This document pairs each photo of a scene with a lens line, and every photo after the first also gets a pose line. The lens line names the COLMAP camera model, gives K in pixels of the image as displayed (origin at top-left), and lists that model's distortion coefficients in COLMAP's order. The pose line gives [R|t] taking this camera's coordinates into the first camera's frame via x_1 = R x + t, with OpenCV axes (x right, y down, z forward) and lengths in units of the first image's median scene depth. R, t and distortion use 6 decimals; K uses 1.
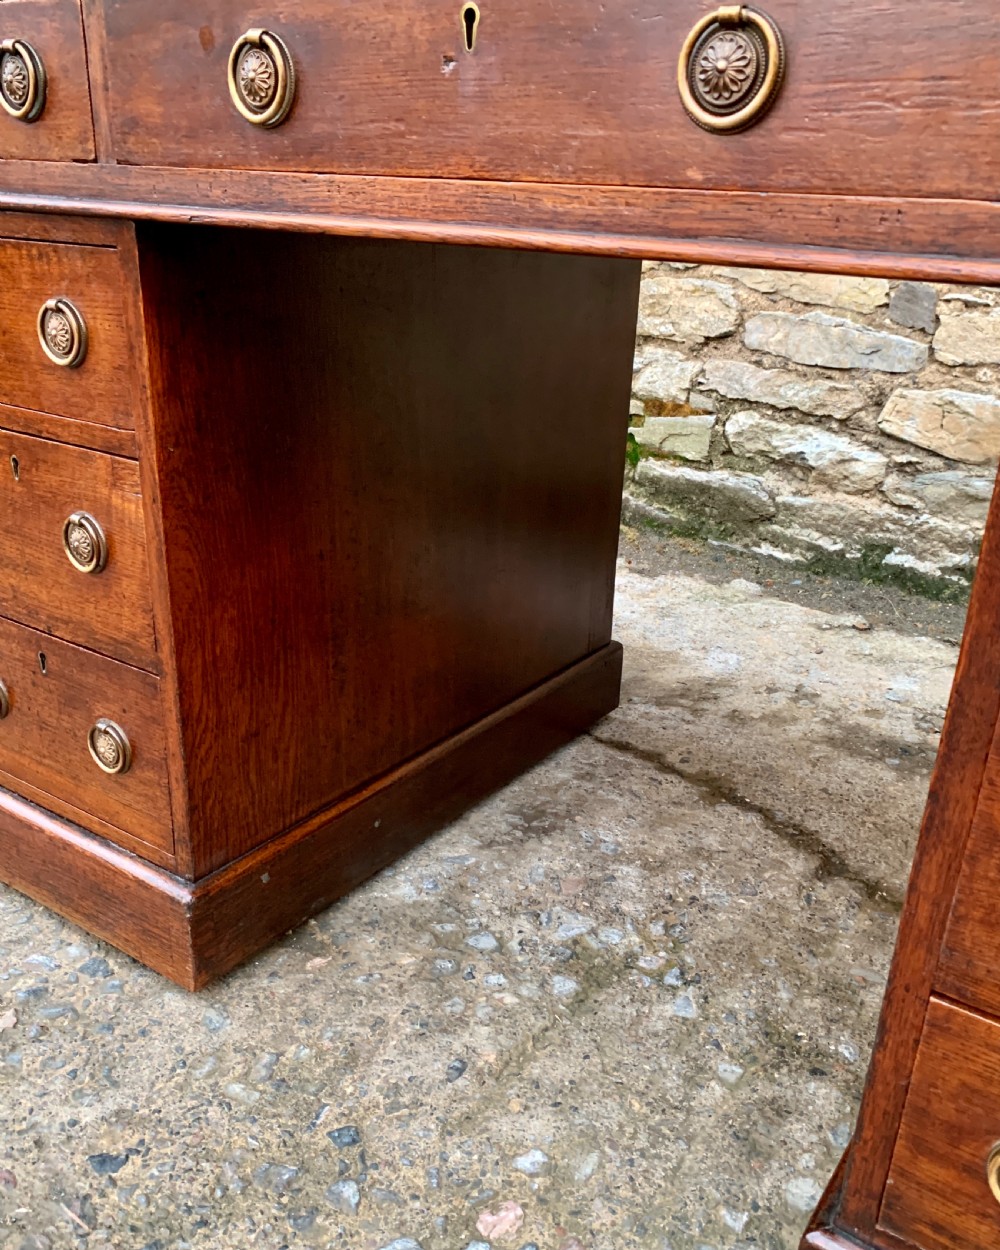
lens RADIAL K [[1081.7, 0, 513.3], [0, 1081.7, 657.9], [0, 0, 1]] dist [0.007171, 0.021239]
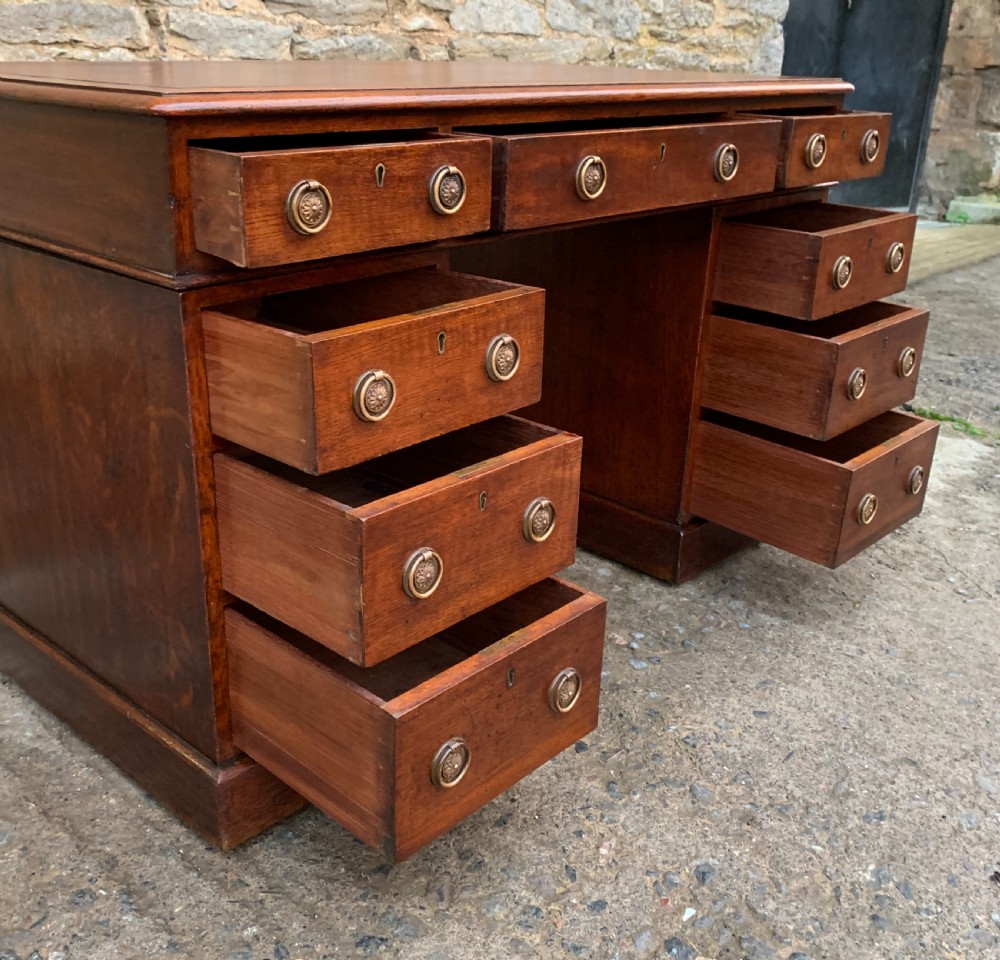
lens RADIAL K [[1099.0, 0, 447.1], [0, 1099.0, 460.8], [0, 0, 1]] dist [0.020688, 0.000000]
pose [[0.171948, -0.387412, 0.905730, -1.236114], [0.375980, 0.875633, 0.303161, -0.379671], [-0.910535, 0.288408, 0.296222, 0.356579]]
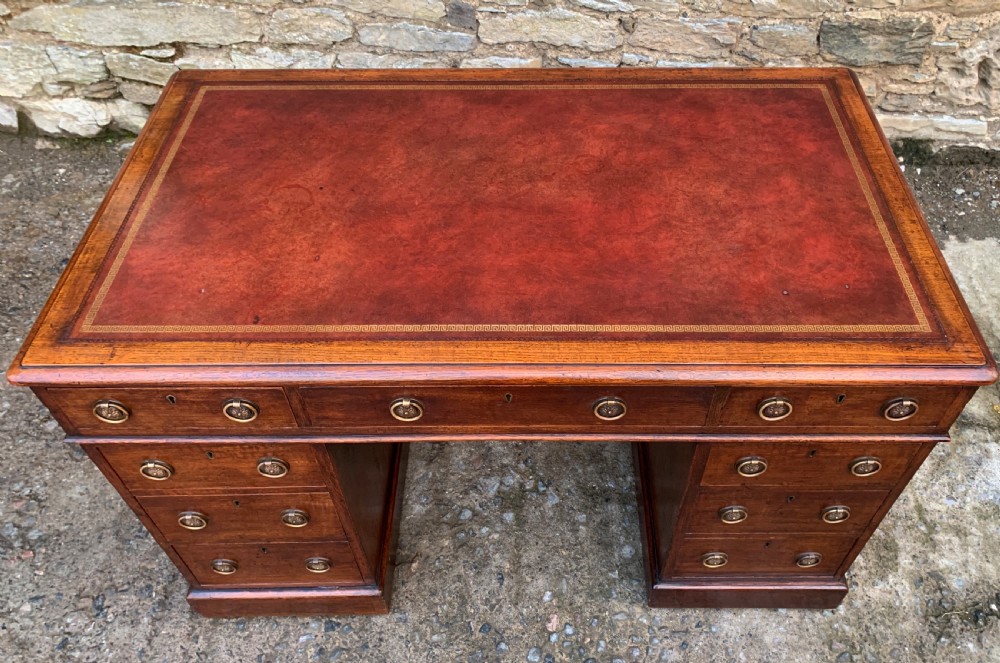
lens RADIAL K [[775.6, 0, 535.3], [0, 775.6, 307.5], [0, 0, 1]] dist [0.014368, -0.010661]
pose [[0.818075, -0.452818, 0.354554, -0.259303], [0.254144, 0.837675, 0.483437, -0.768313], [-0.515910, -0.305380, 0.800362, -0.242083]]
